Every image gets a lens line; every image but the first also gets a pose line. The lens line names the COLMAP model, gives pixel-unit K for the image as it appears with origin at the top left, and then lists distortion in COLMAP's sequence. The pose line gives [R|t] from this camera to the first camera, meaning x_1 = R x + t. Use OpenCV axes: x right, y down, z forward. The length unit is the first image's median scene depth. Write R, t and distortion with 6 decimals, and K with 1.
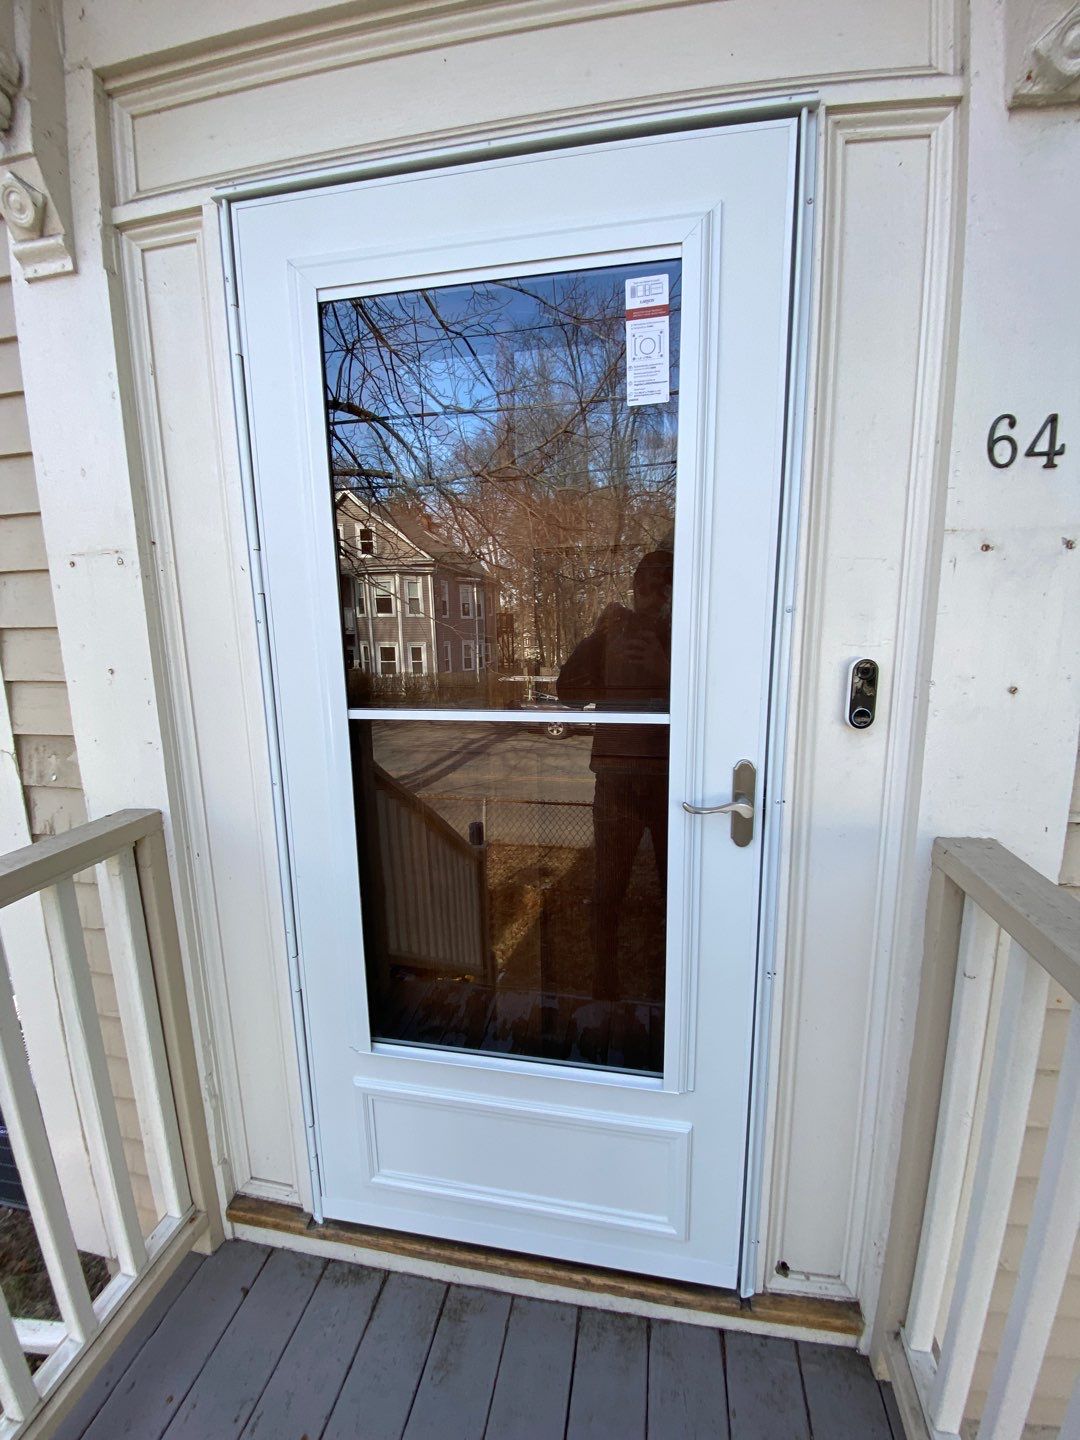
lens RADIAL K [[585.0, 0, 541.3], [0, 585.0, 723.0], [0, 0, 1]] dist [-0.001089, -0.011533]
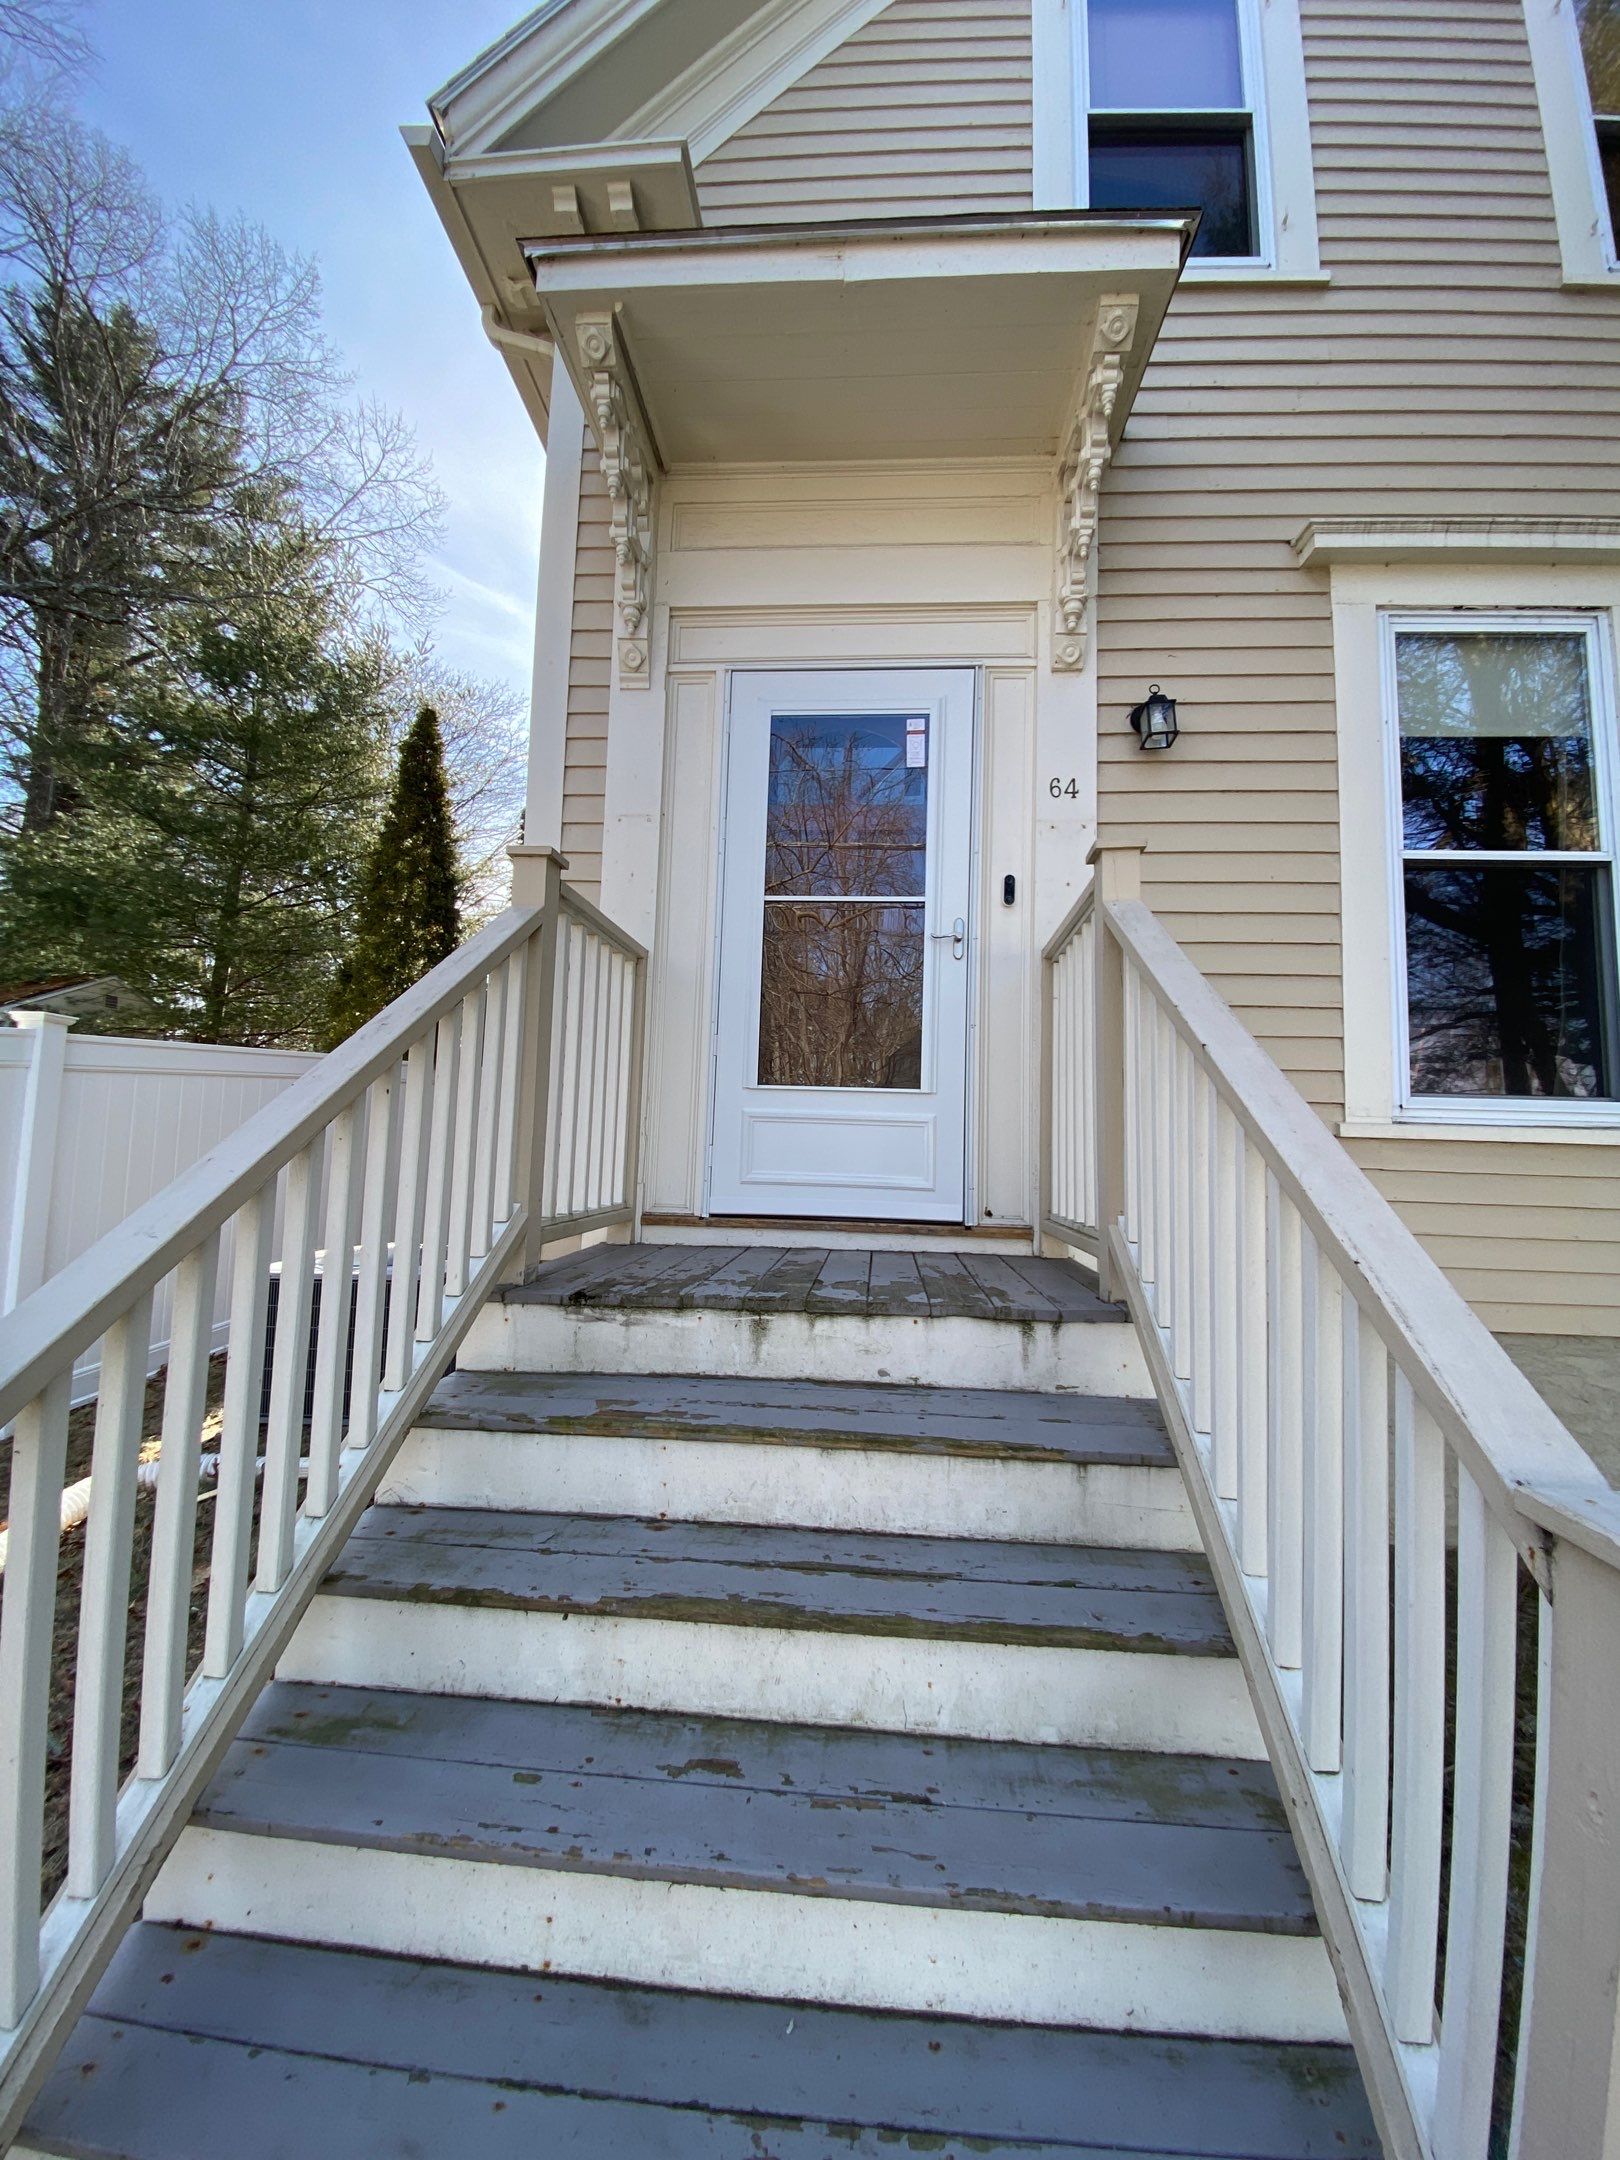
lens RADIAL K [[850.5, 0, 818.0], [0, 850.5, 1074.8], [0, 0, 1]] dist [0.023343, -0.012479]
pose [[0.993787, 0.055350, 0.096563, -0.403944], [-0.028412, 0.964994, -0.260730, 1.334542], [-0.107614, 0.256367, 0.960570, -1.660750]]
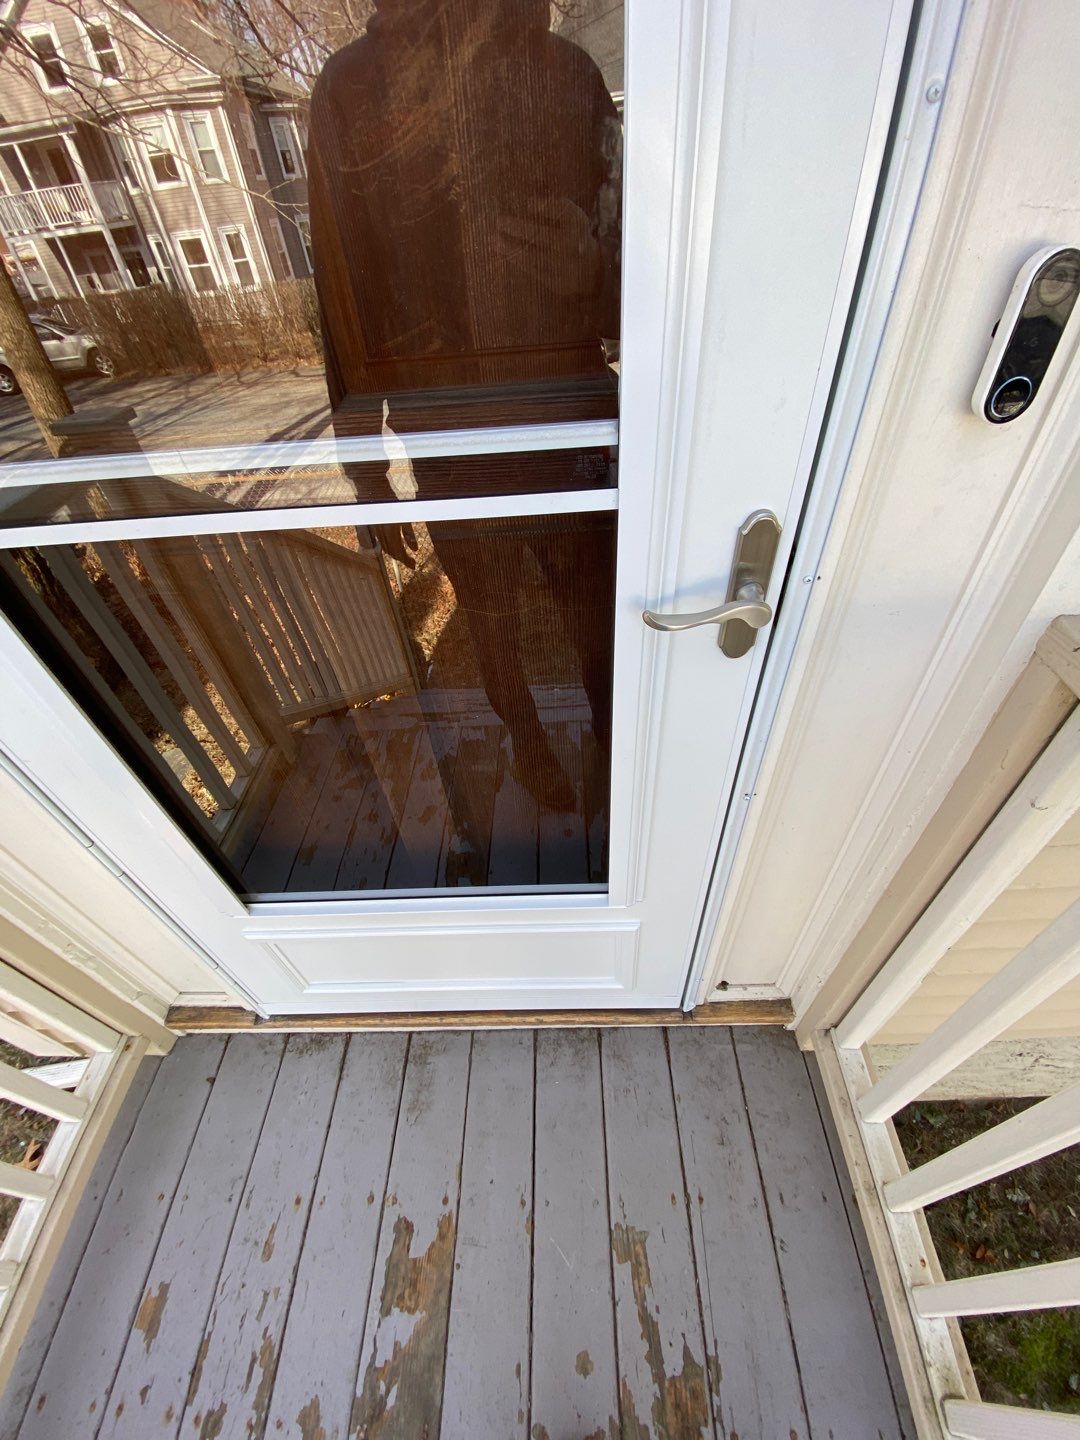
lens RADIAL K [[577.9, 0, 536.8], [0, 577.9, 715.8], [0, 0, 1]] dist [0.020758, -0.020156]
pose [[0.984722, -0.154472, 0.080385, 0.077624], [0.084868, 0.828813, 0.553052, -0.074235], [-0.152055, -0.537780, 0.829260, 0.446329]]
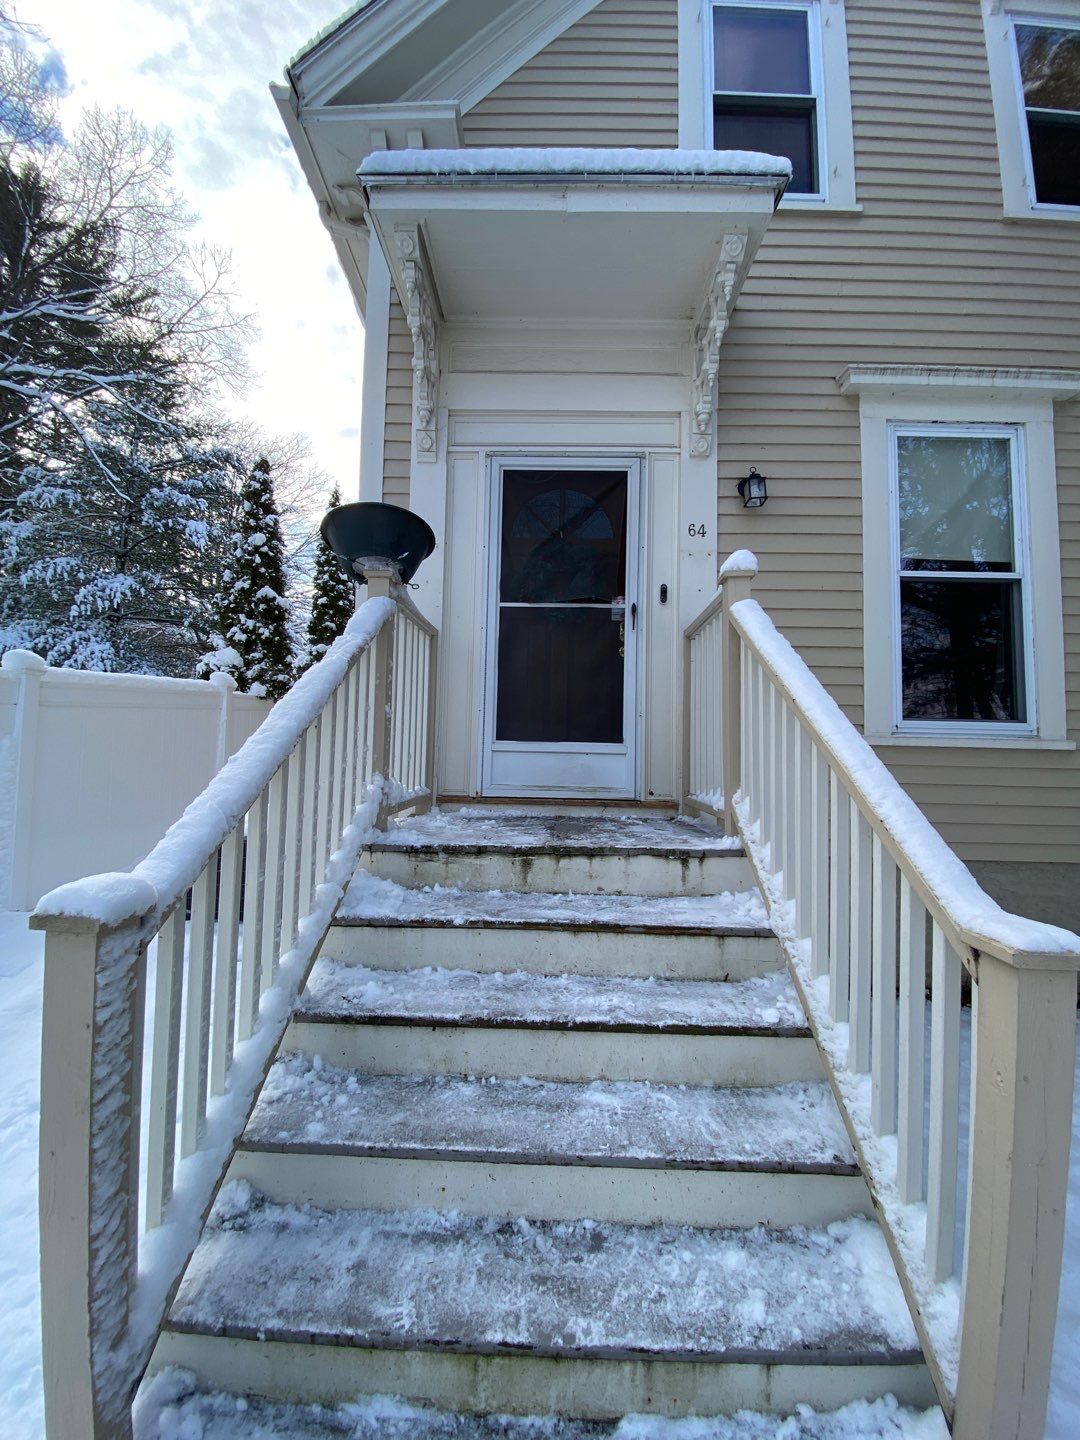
lens RADIAL K [[574.3, 0, 540.0], [0, 574.3, 720.0], [0, 0, 1]] dist [0.017613, -0.010637]
pose [[0.988598, 0.050641, 0.141810, -0.592877], [-0.016352, 0.972287, -0.233216, 1.375216], [-0.149690, 0.228238, 0.962029, -1.883051]]
